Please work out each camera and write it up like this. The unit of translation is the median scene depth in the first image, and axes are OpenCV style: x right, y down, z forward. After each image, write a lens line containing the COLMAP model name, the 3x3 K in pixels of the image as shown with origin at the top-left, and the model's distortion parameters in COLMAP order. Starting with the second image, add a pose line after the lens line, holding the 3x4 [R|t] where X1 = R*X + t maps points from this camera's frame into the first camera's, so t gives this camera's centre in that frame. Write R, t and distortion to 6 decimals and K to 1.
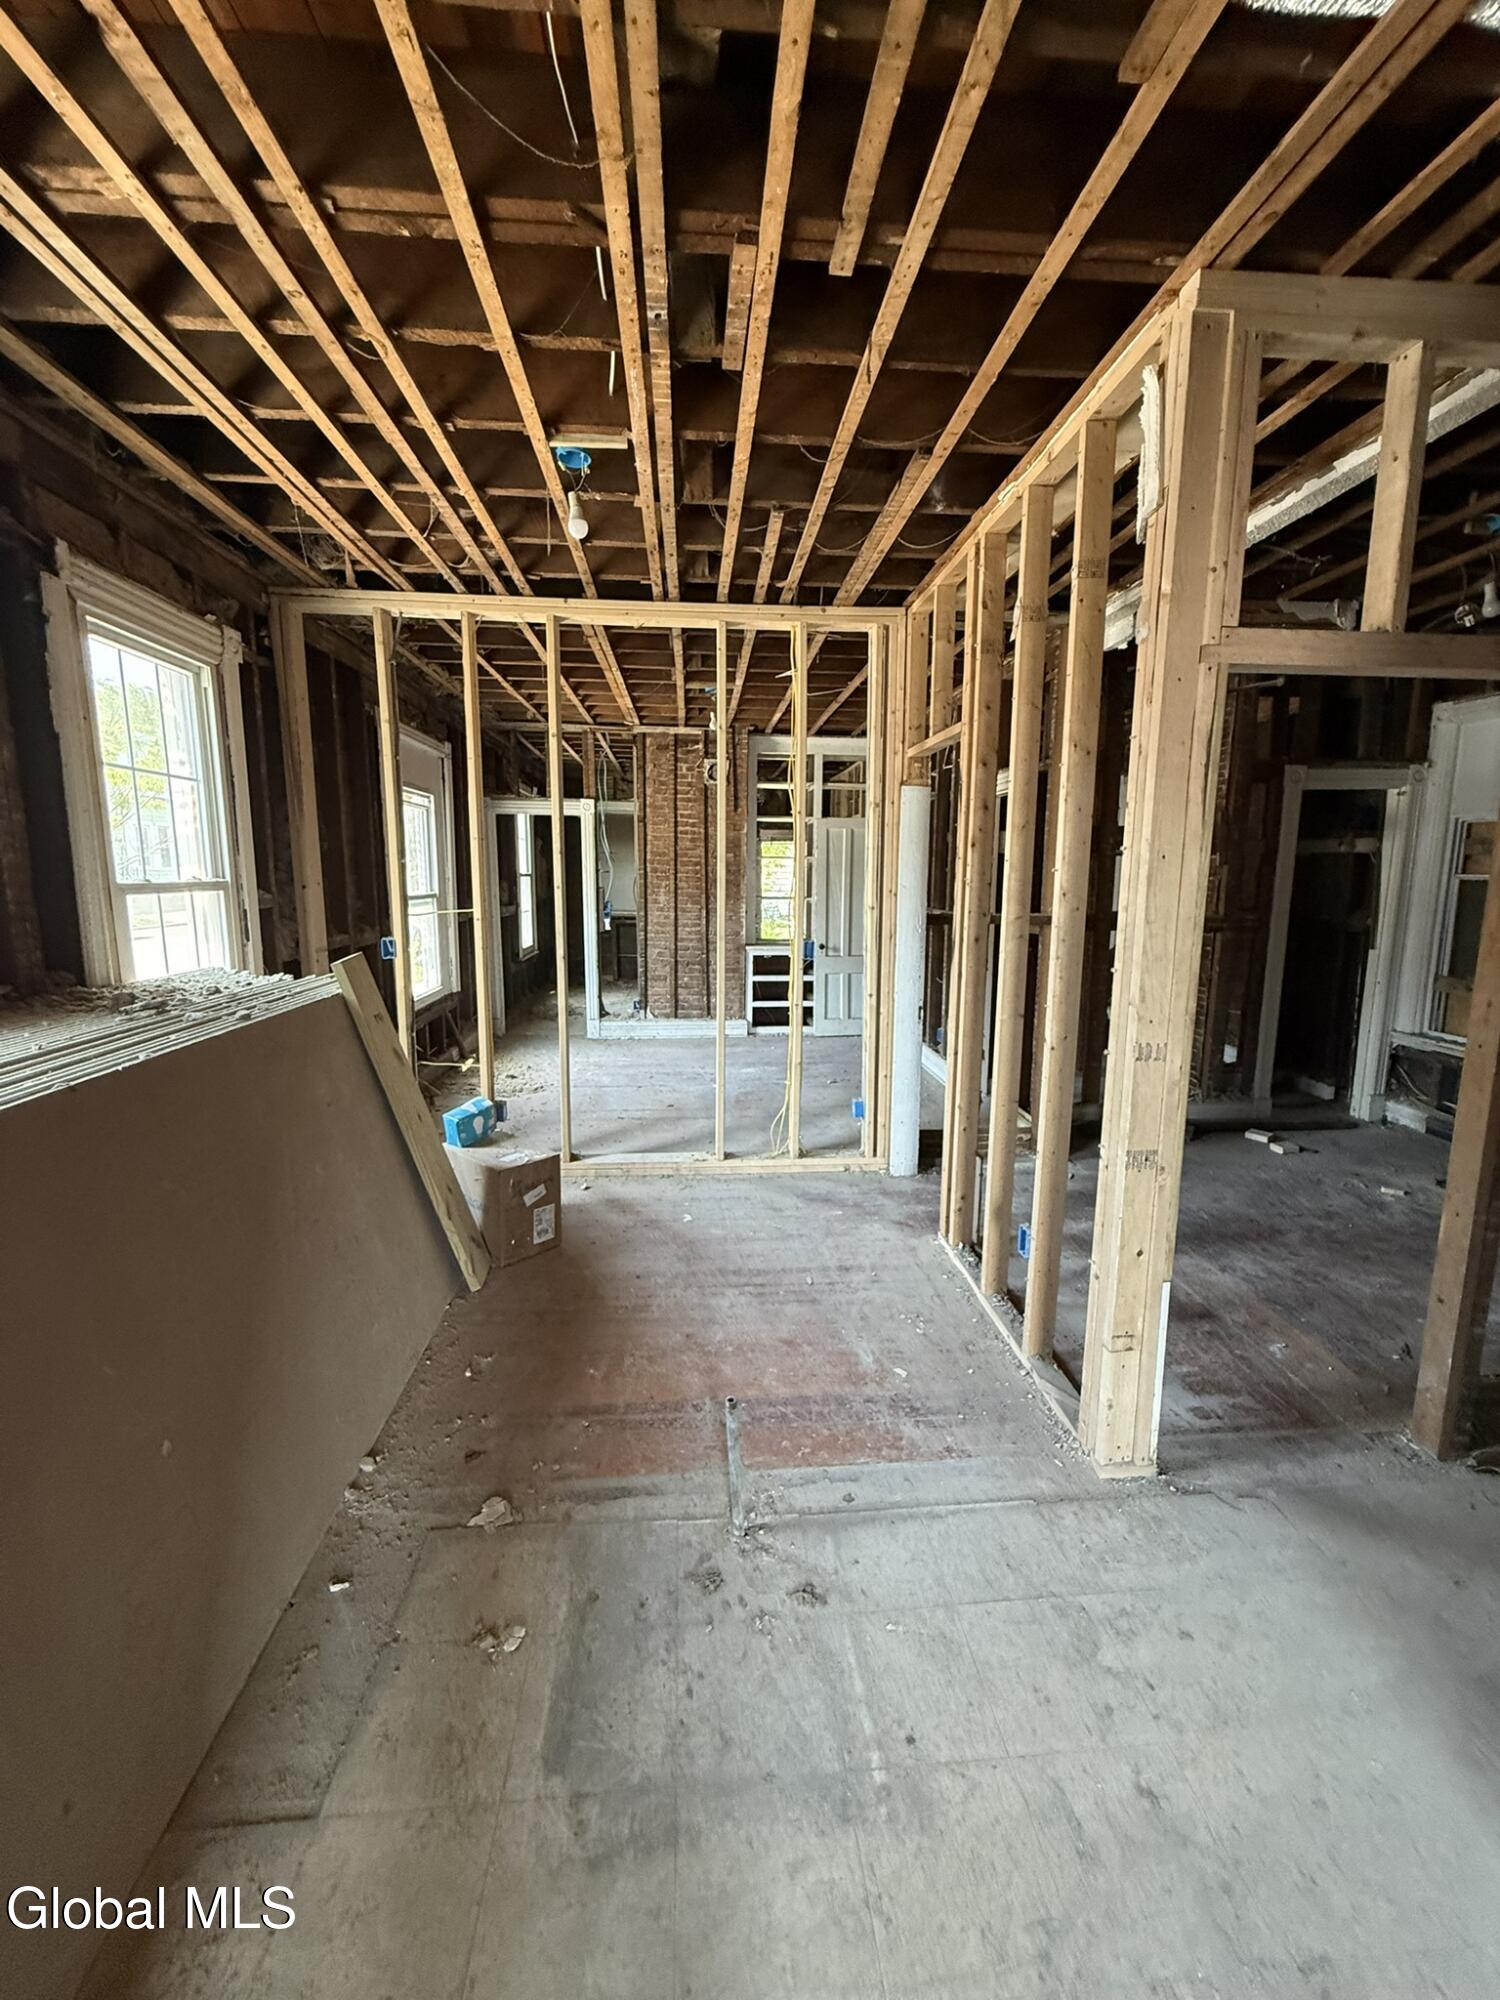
lens RADIAL K [[799.0, 0, 747.7], [0, 799.0, 993.7], [0, 0, 1]] dist [0.000913, -0.000032]
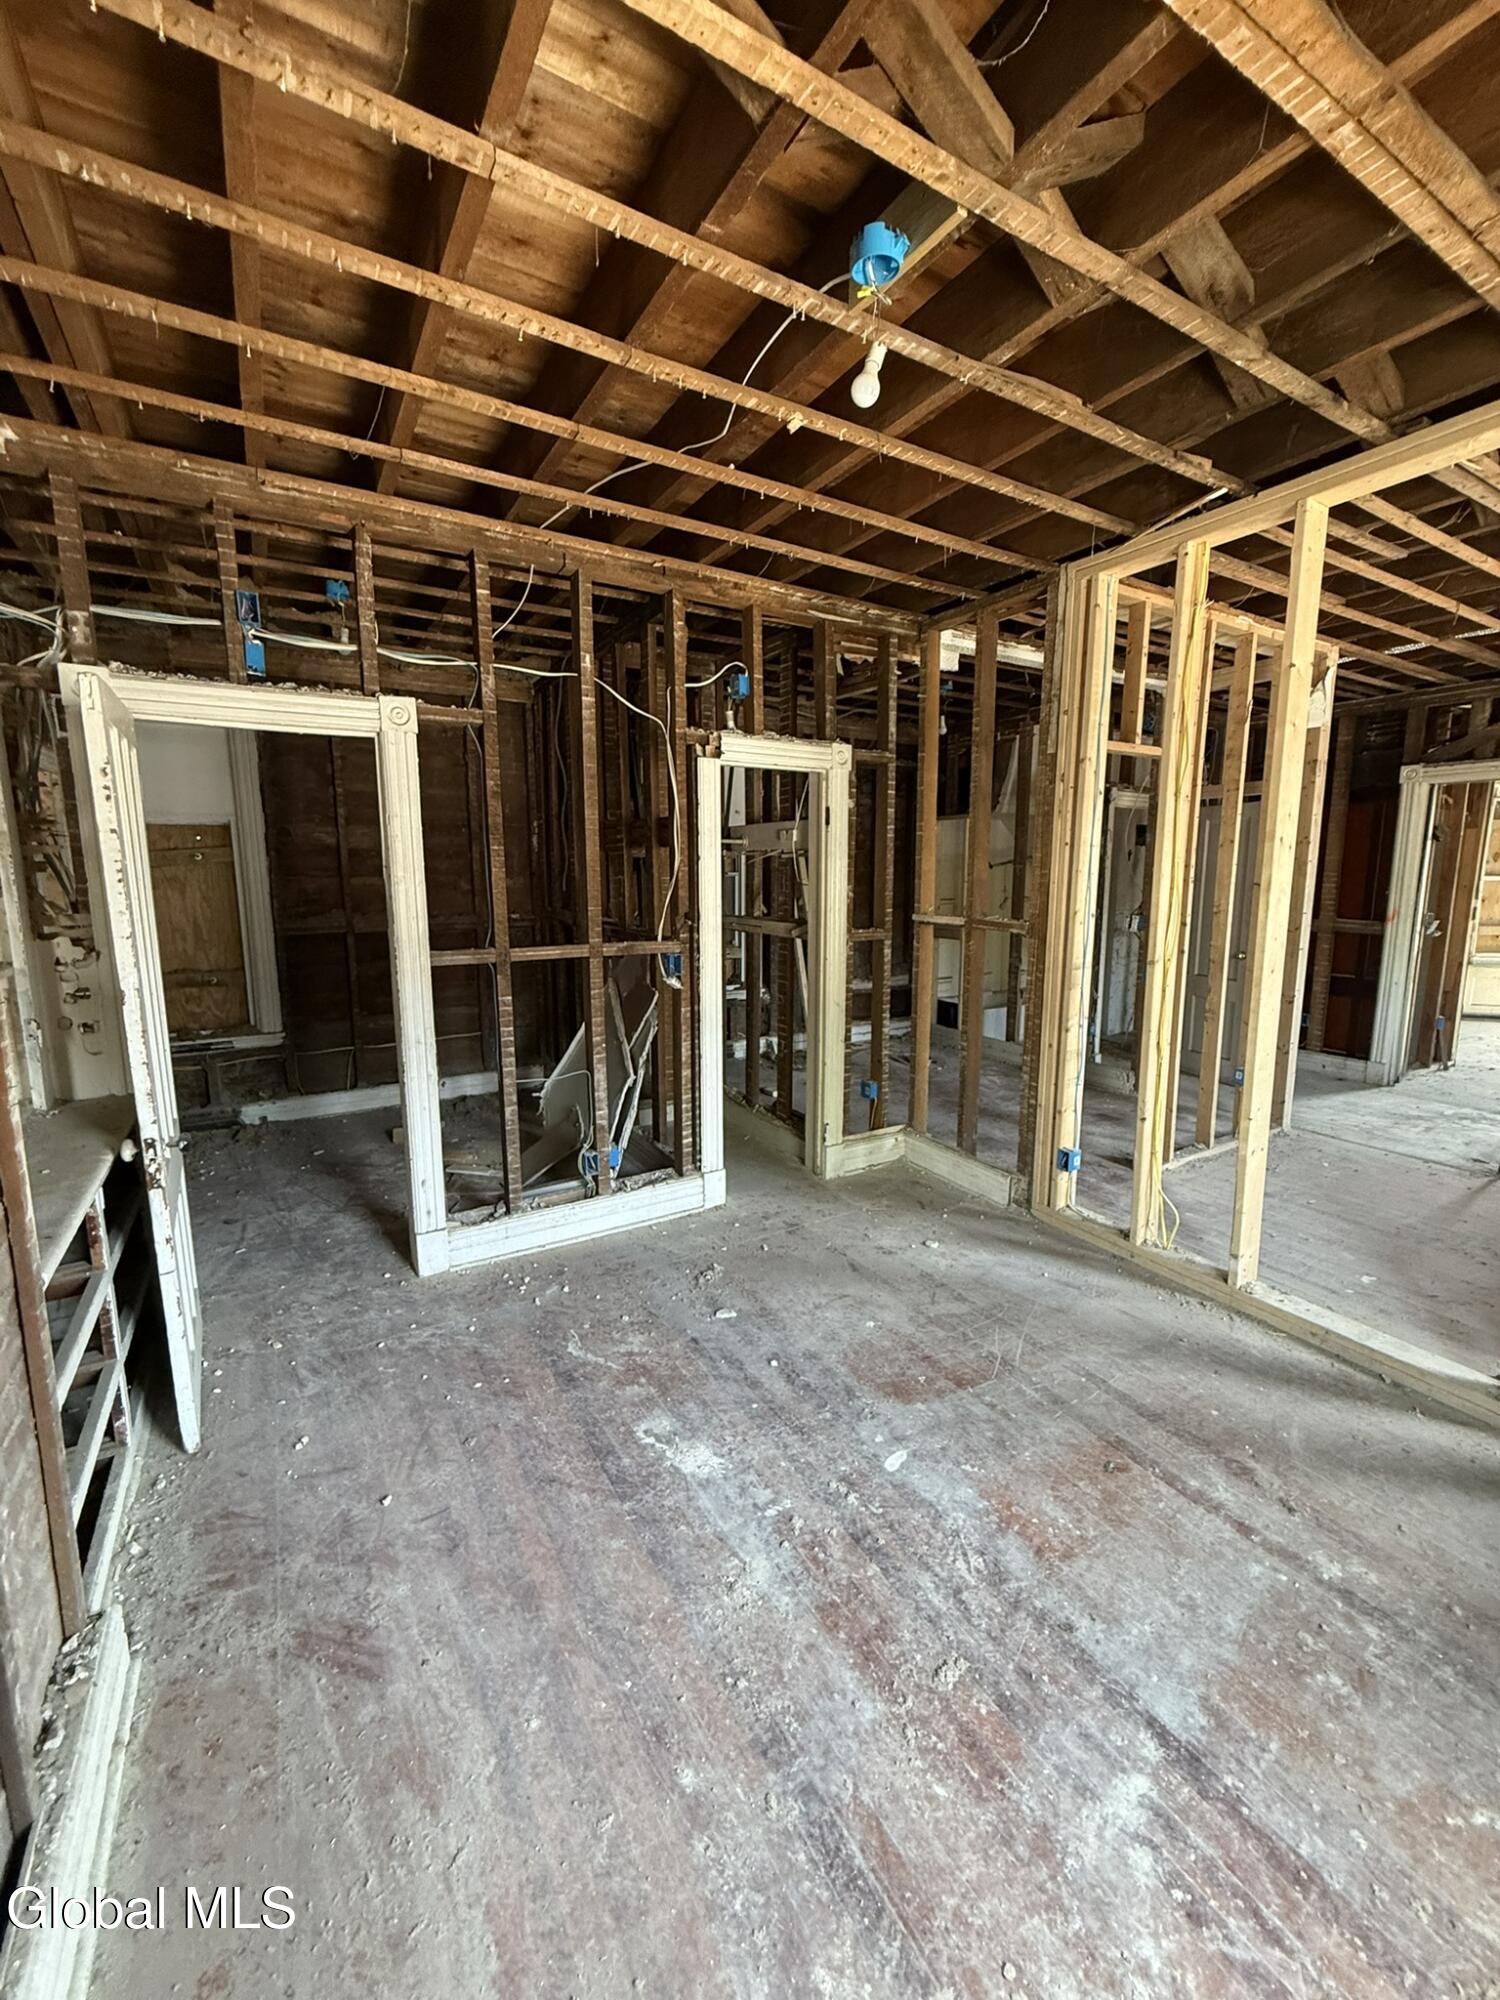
lens RADIAL K [[799.0, 0, 753.7], [0, 799.0, 993.2], [0, 0, 1]] dist [0.000913, -0.000032]
pose [[-0.450080, -0.138673, 0.882155, -0.882754], [0.137573, 0.965307, 0.221935, -0.527607], [-0.882328, 0.221249, -0.415387, 3.337271]]
